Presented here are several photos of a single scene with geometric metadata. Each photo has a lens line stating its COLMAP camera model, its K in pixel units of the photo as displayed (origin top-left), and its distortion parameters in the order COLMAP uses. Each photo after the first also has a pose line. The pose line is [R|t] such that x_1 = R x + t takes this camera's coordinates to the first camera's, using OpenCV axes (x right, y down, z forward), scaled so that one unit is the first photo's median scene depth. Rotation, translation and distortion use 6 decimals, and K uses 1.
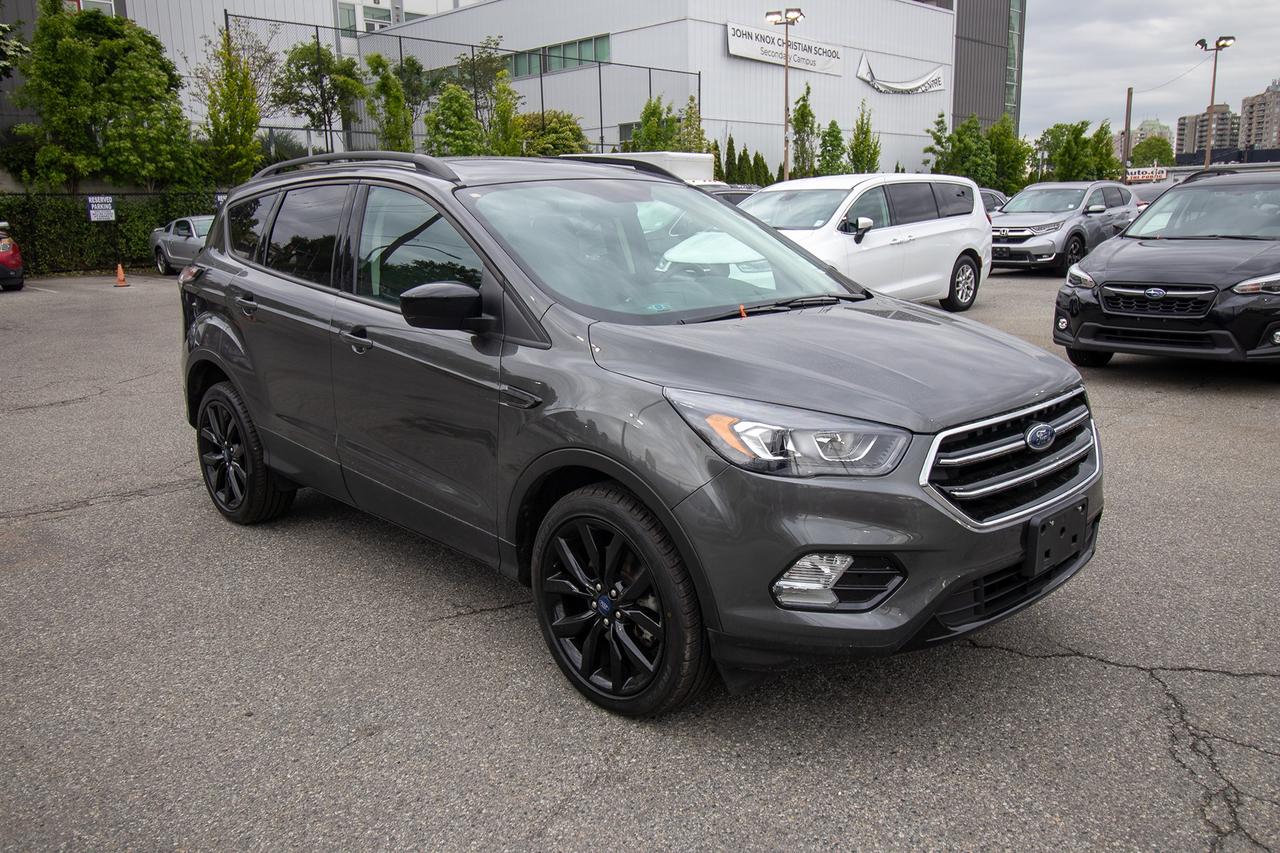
lens RADIAL K [[1008.2, 0, 648.9], [0, 1008.2, 427.4], [0, 0, 1]] dist [0.013419, -0.002817]
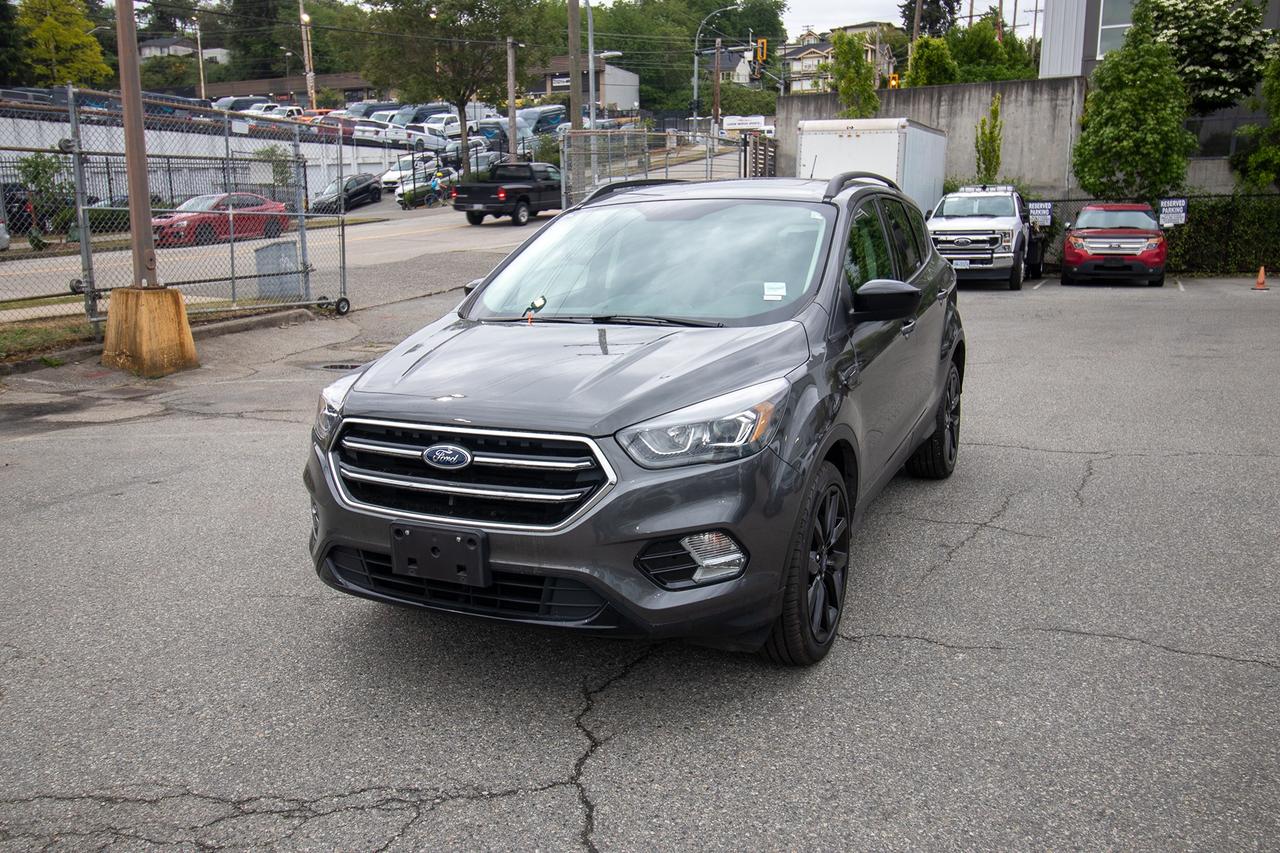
lens RADIAL K [[1008.2, 0, 648.9], [0, 1008.2, 427.4], [0, 0, 1]] dist [0.013419, -0.002817]
pose [[0.355544, 0.194331, -0.914234, 0.154240], [-0.191790, 0.972501, 0.132130, -0.021623], [0.914770, 0.128362, 0.383038, 0.087140]]
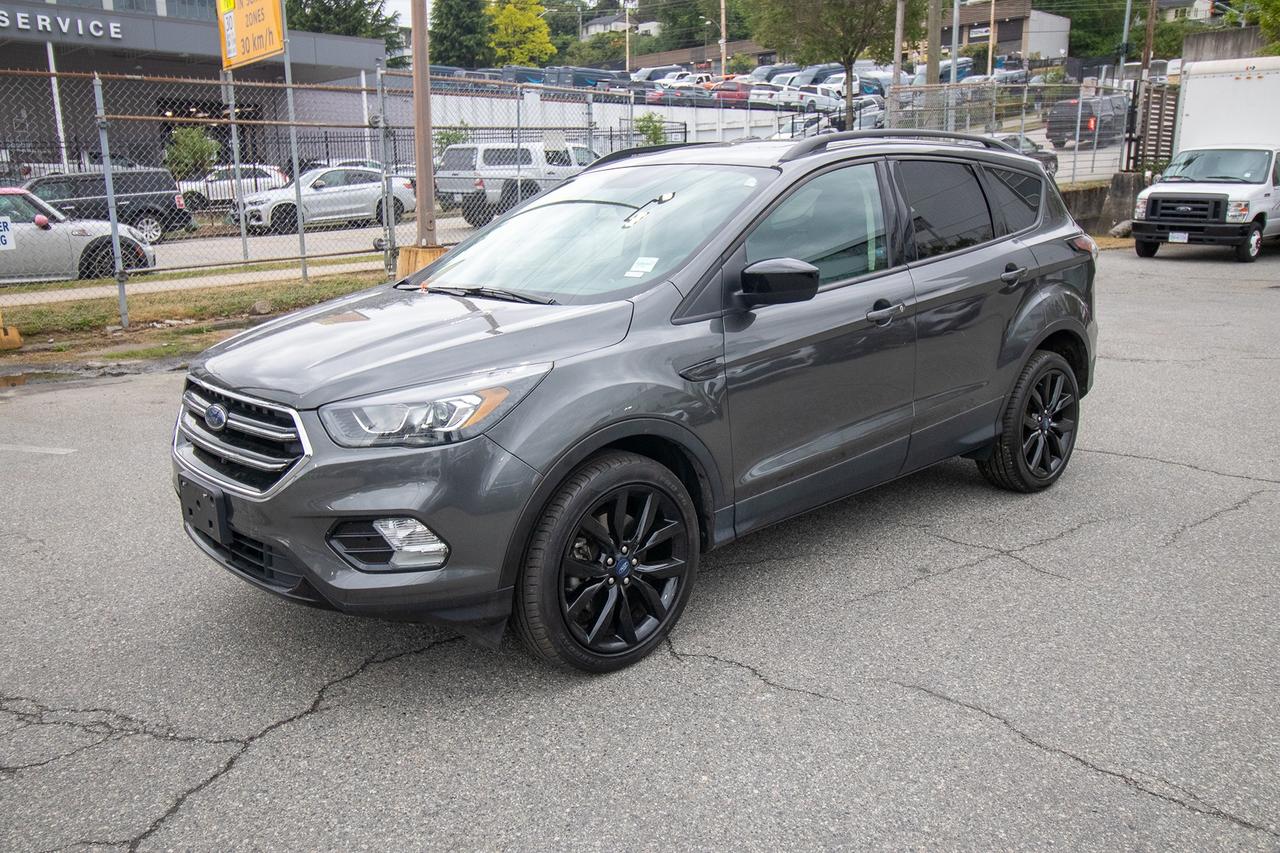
lens RADIAL K [[1004.2, 0, 640.0], [0, 1004.2, 426.5], [0, 0, 1]] dist [0.011767, -0.001347]
pose [[-0.039433, 0.242000, -0.969475, 0.157295], [-0.196420, 0.949422, 0.244983, -0.037213], [0.979727, 0.200085, 0.010095, 0.158855]]
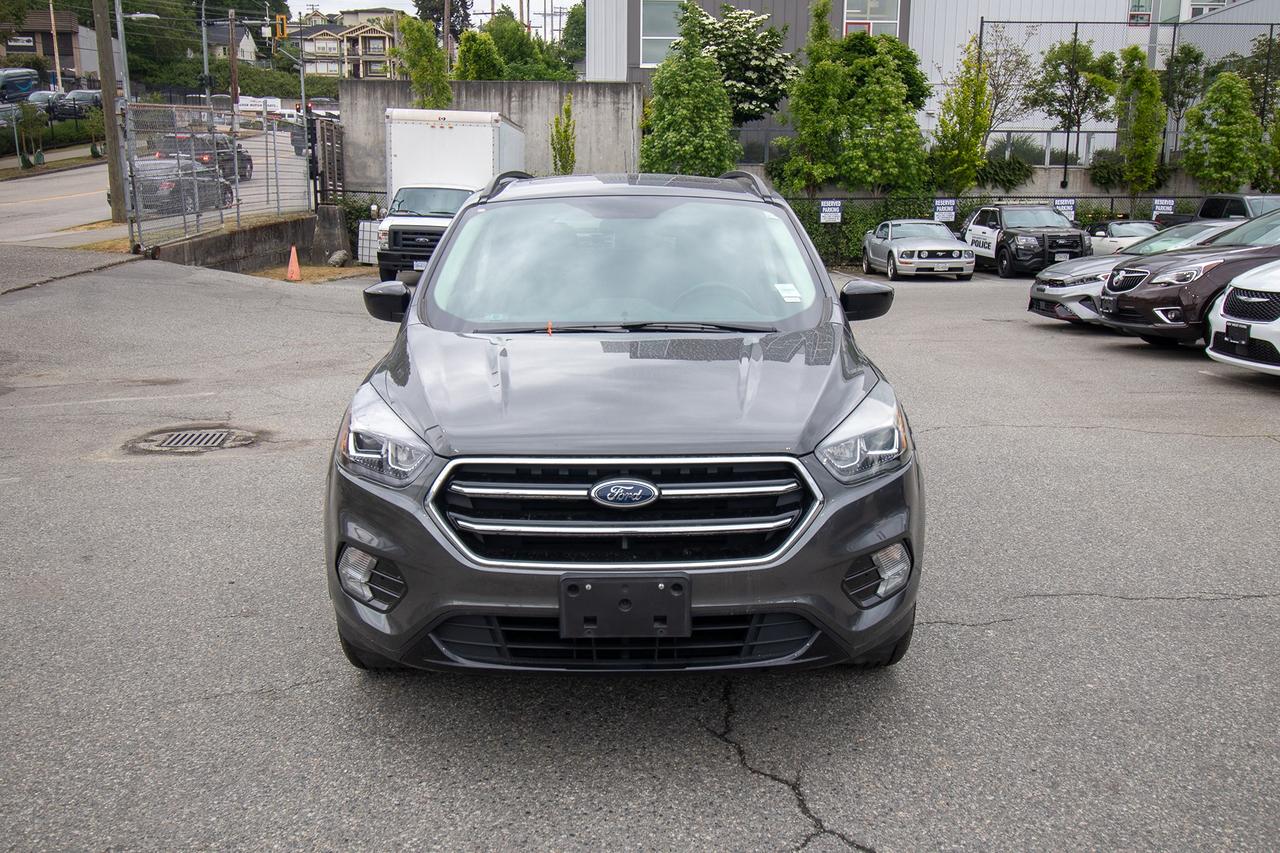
lens RADIAL K [[1034.3, 0, 645.0], [0, 1034.3, 429.6], [0, 0, 1]] dist [0.012699, -0.001919]
pose [[0.725736, 0.155682, -0.670127, 0.110519], [-0.159667, 0.985578, 0.056050, -0.011025], [0.669189, 0.066320, 0.740127, 0.036954]]
